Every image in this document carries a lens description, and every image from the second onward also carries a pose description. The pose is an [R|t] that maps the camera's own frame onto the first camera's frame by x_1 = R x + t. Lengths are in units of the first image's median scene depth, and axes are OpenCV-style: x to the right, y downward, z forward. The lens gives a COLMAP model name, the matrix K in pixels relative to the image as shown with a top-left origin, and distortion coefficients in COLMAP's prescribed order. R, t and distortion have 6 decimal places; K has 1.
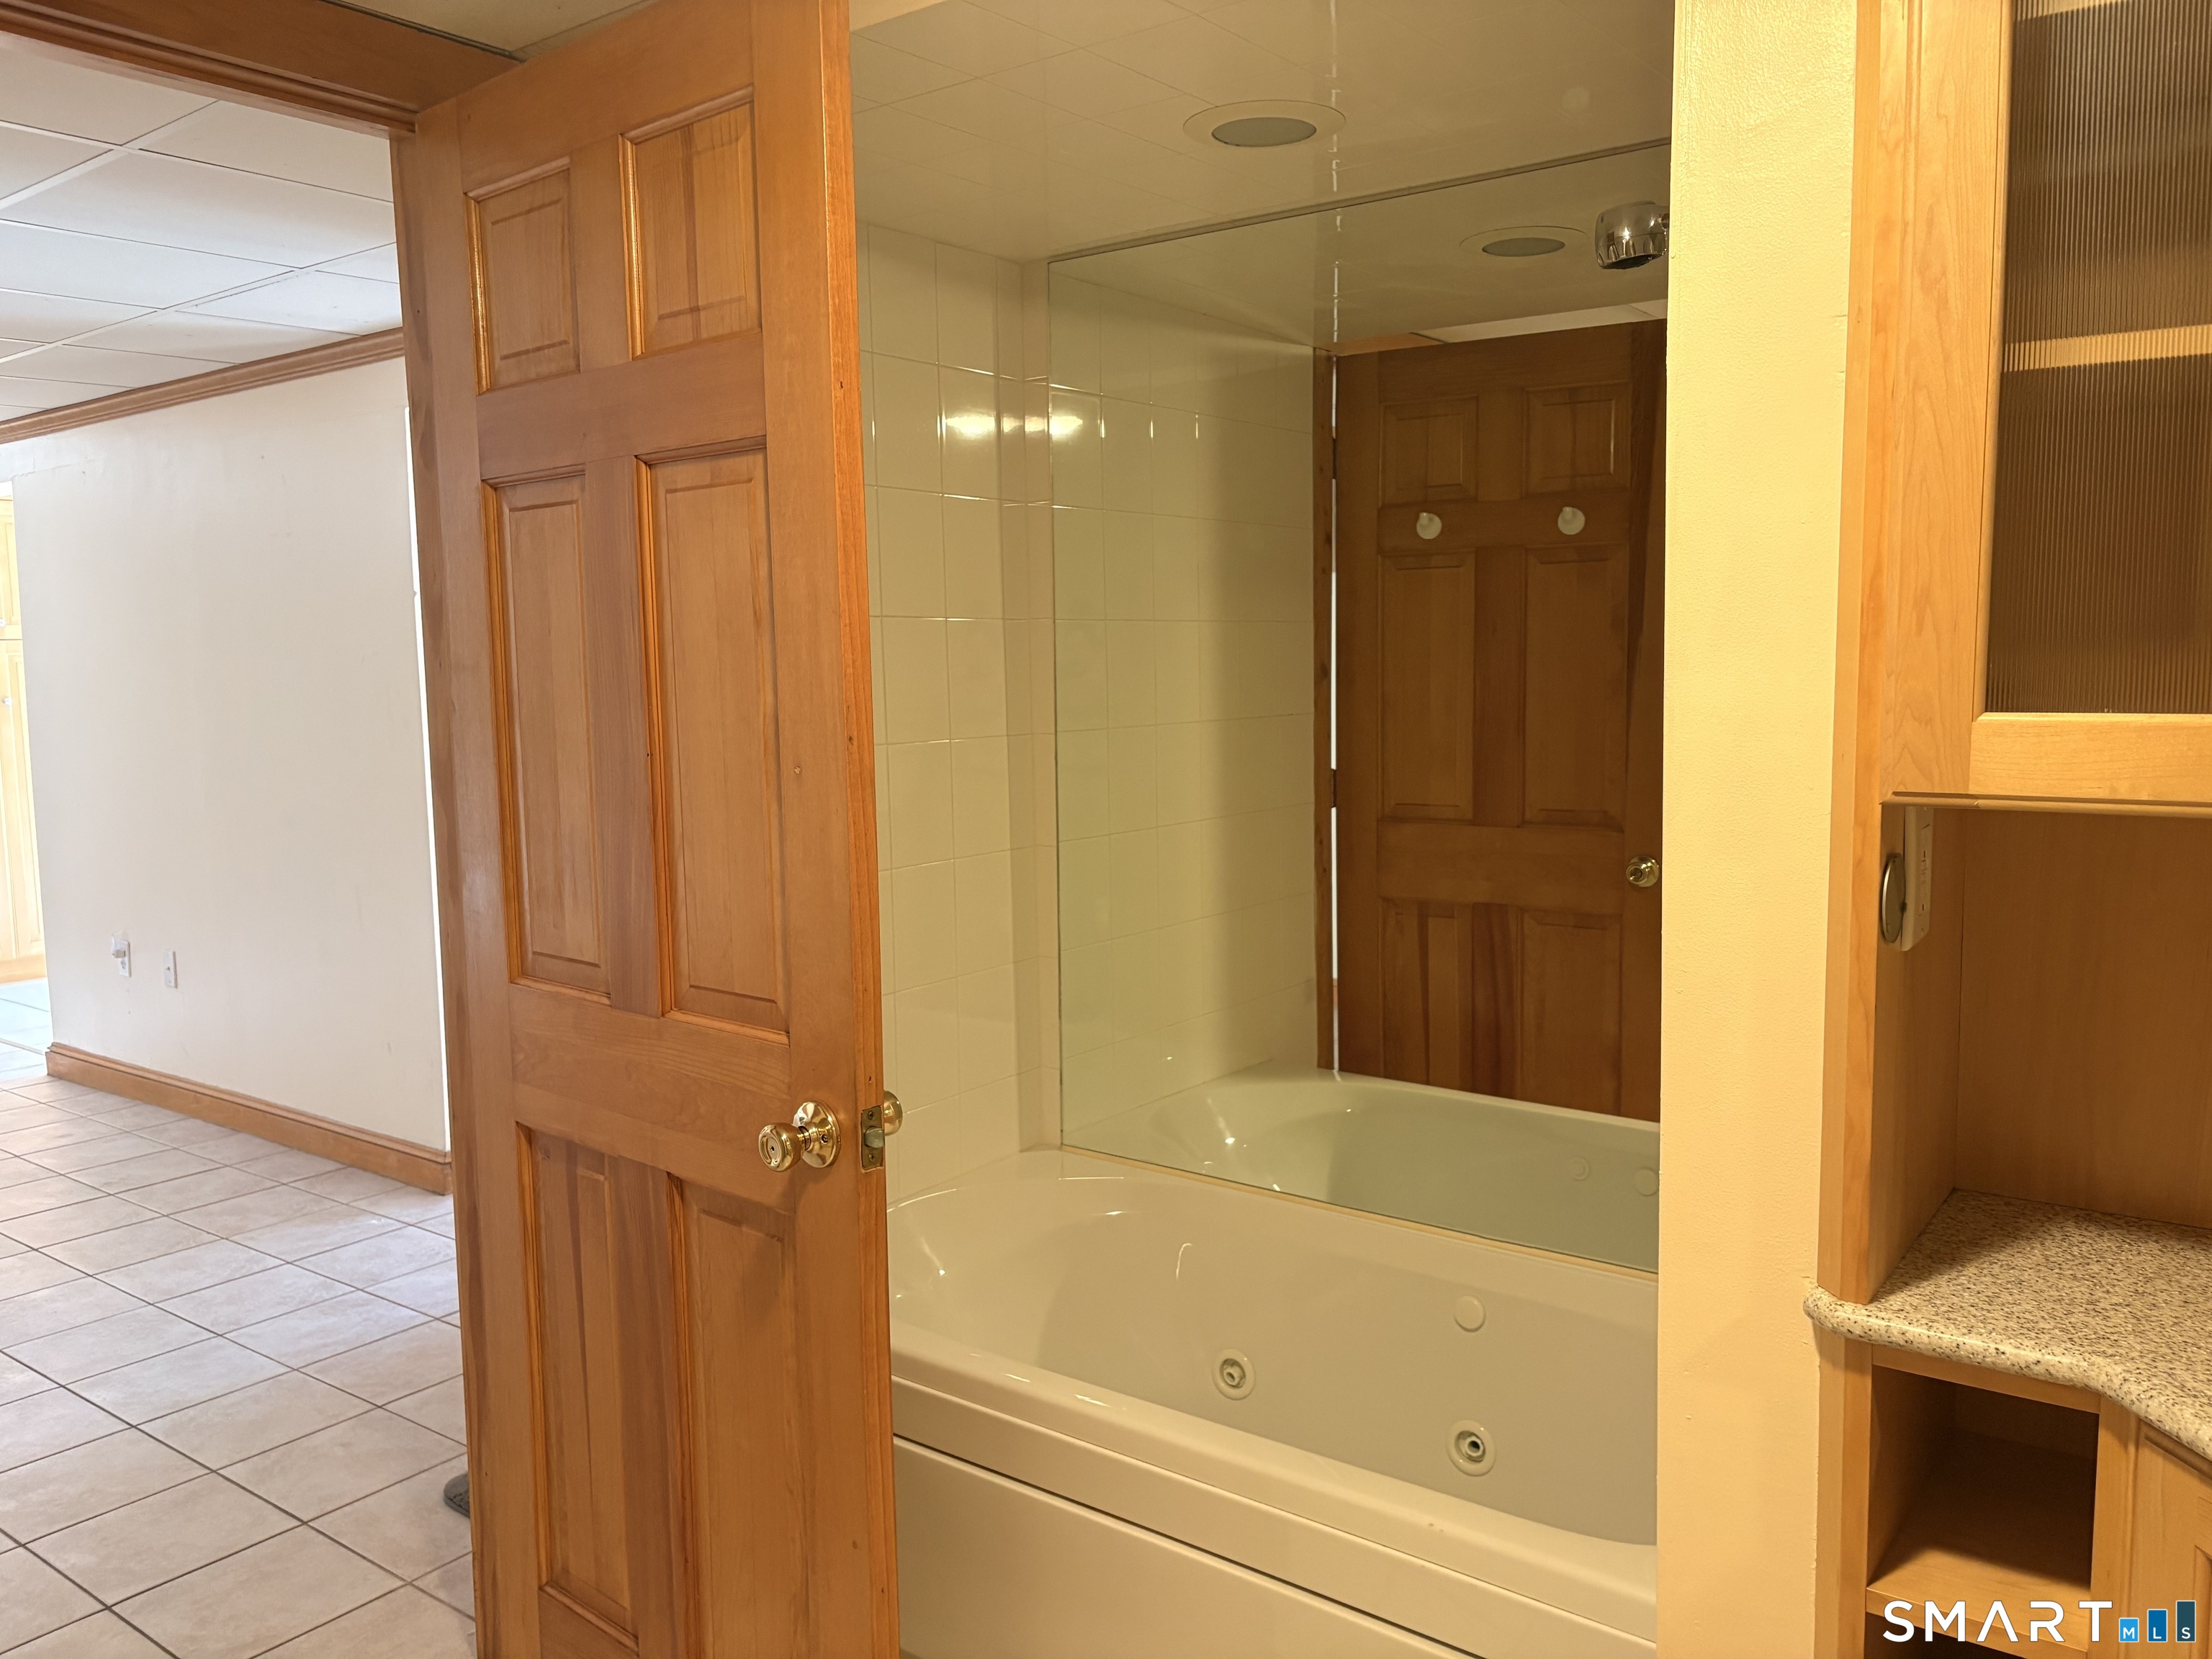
lens RADIAL K [[1680.3, 0, 1106.0], [0, 1680.3, 829.5], [0, 0, 1]] dist [0.055732, -0.040410]
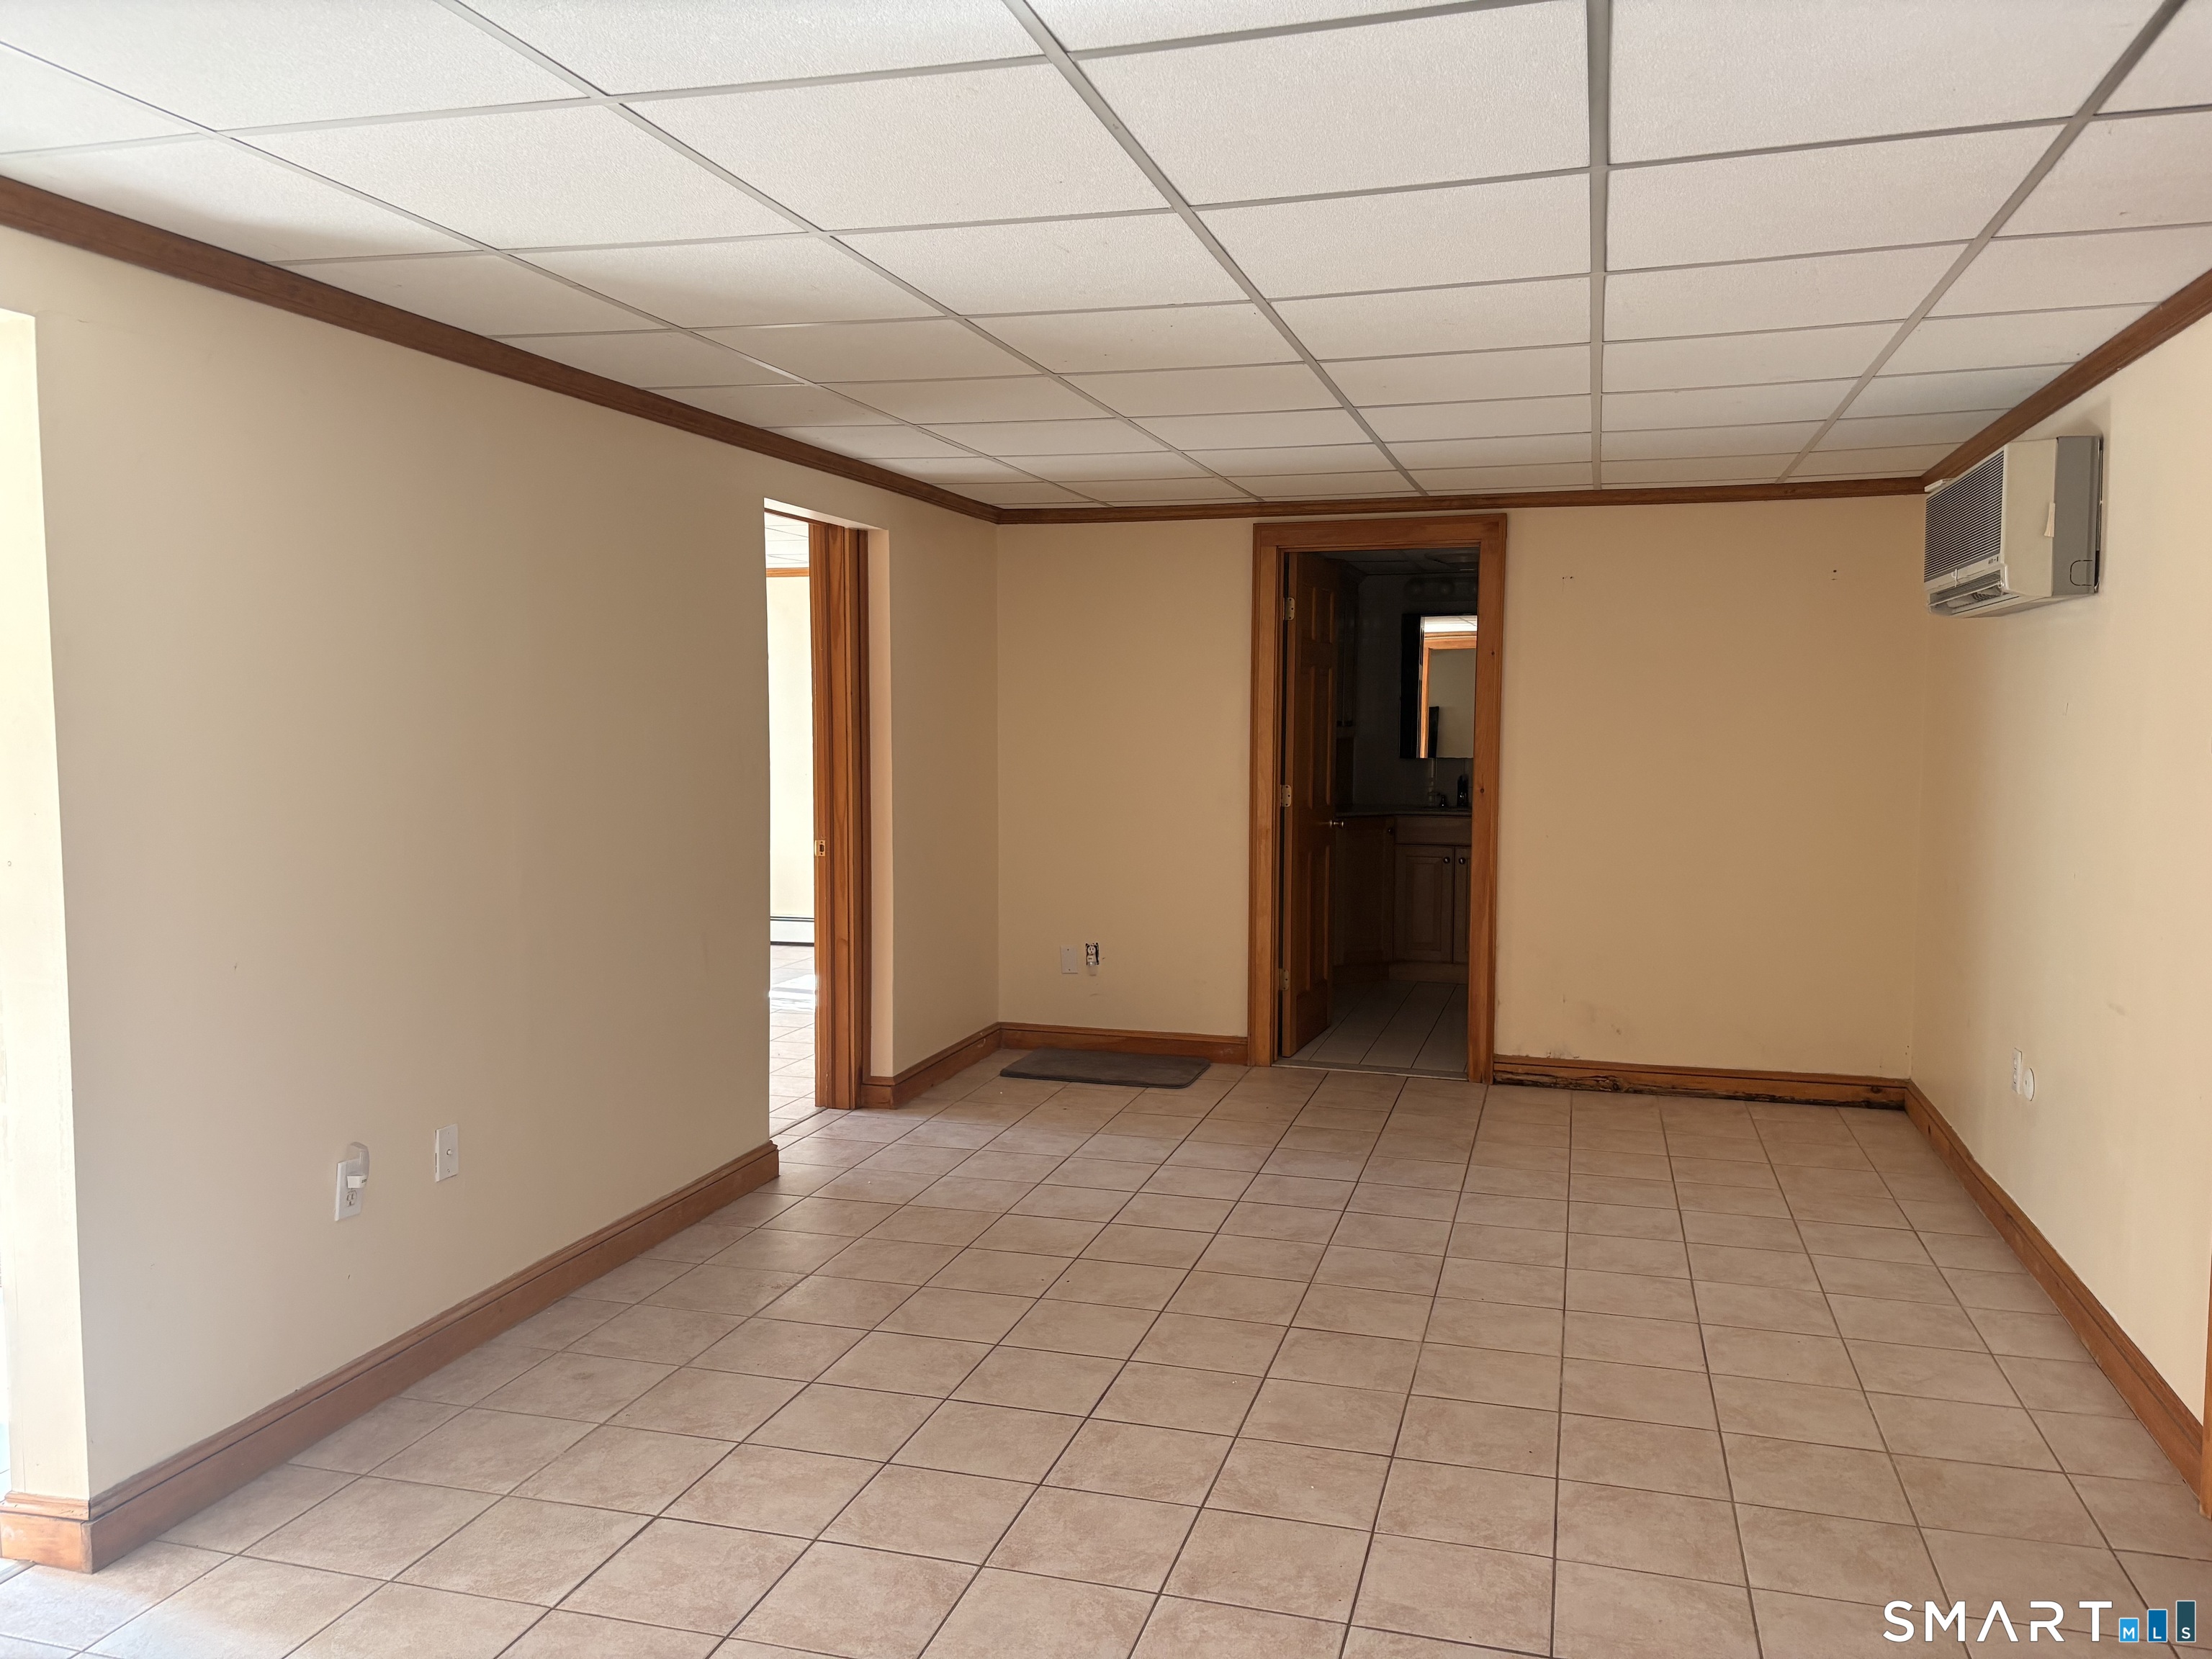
lens RADIAL K [[1680.3, 0, 1106.0], [0, 1680.3, 829.5], [0, 0, 1]] dist [0.055732, -0.040410]
pose [[-0.359077, -0.053587, 0.931768, -1.544070], [0.098472, 0.990603, 0.094919, -0.105272], [-0.928099, 0.125836, -0.350426, 1.178550]]
